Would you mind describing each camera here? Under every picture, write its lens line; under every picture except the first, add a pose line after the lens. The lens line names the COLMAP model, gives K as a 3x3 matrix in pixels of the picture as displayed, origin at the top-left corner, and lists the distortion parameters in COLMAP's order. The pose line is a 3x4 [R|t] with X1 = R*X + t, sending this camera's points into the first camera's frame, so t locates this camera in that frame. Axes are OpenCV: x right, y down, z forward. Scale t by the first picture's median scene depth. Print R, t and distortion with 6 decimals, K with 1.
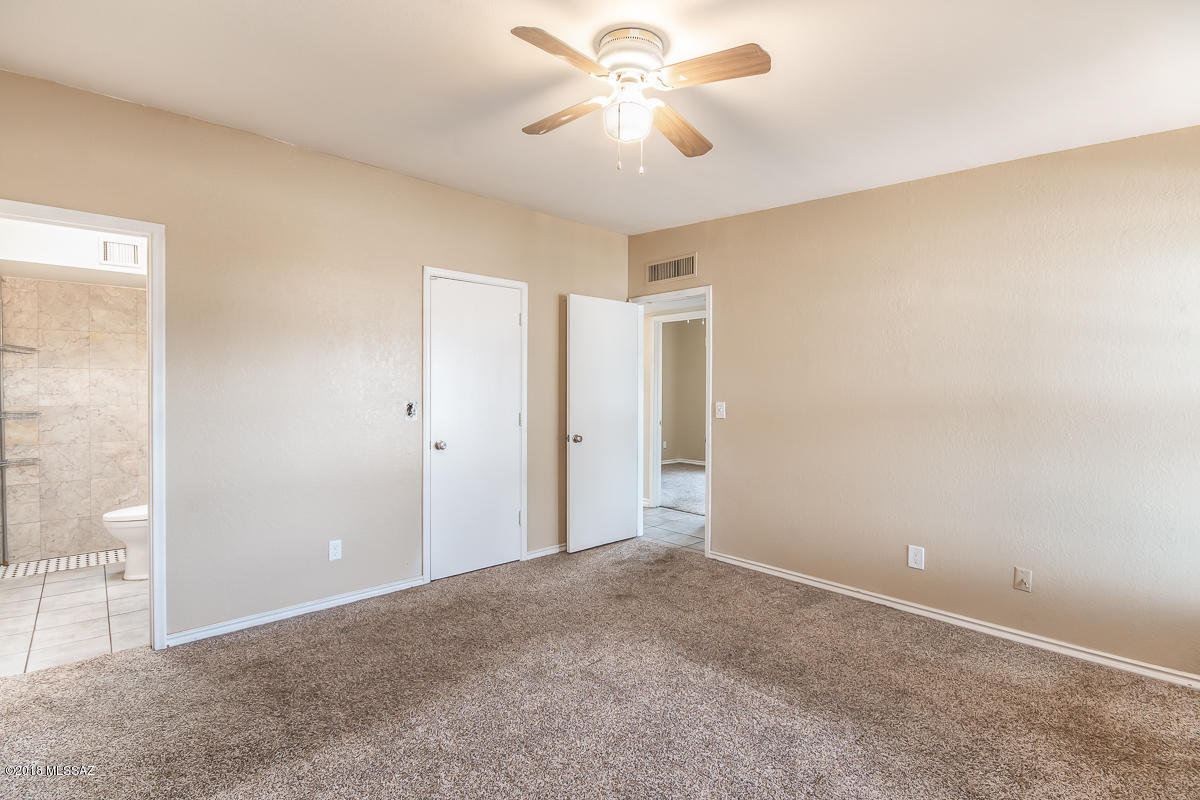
lens RADIAL K [[571.4, 0, 602.8], [0, 571.4, 398.6], [0, 0, 1]] dist [0.002092, -0.003721]
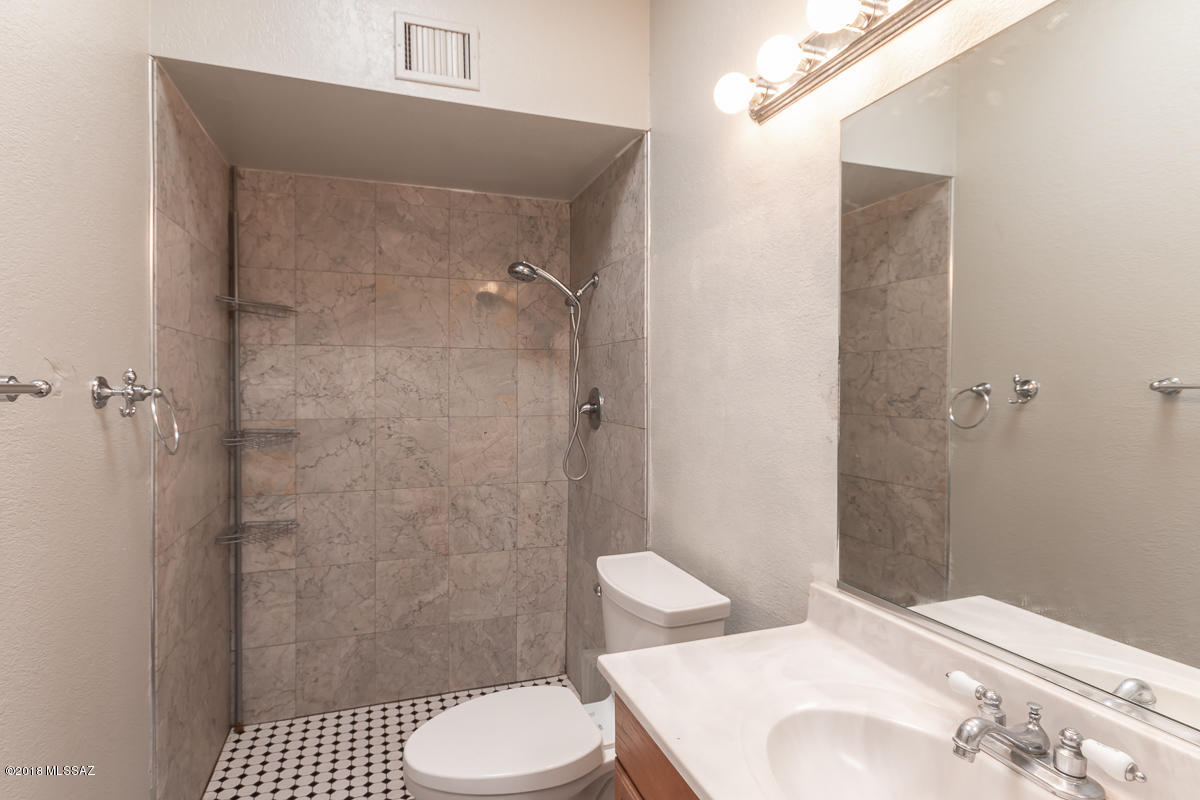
lens RADIAL K [[637.8, 0, 601.5], [0, 637.8, 396.7], [0, 0, 1]] dist [0.031866, 0.001591]
pose [[0.926634, 0.005020, -0.375932, -0.502222], [-0.005487, 0.999985, -0.000172, -0.008426], [0.375925, 0.002222, 0.926647, 0.551892]]
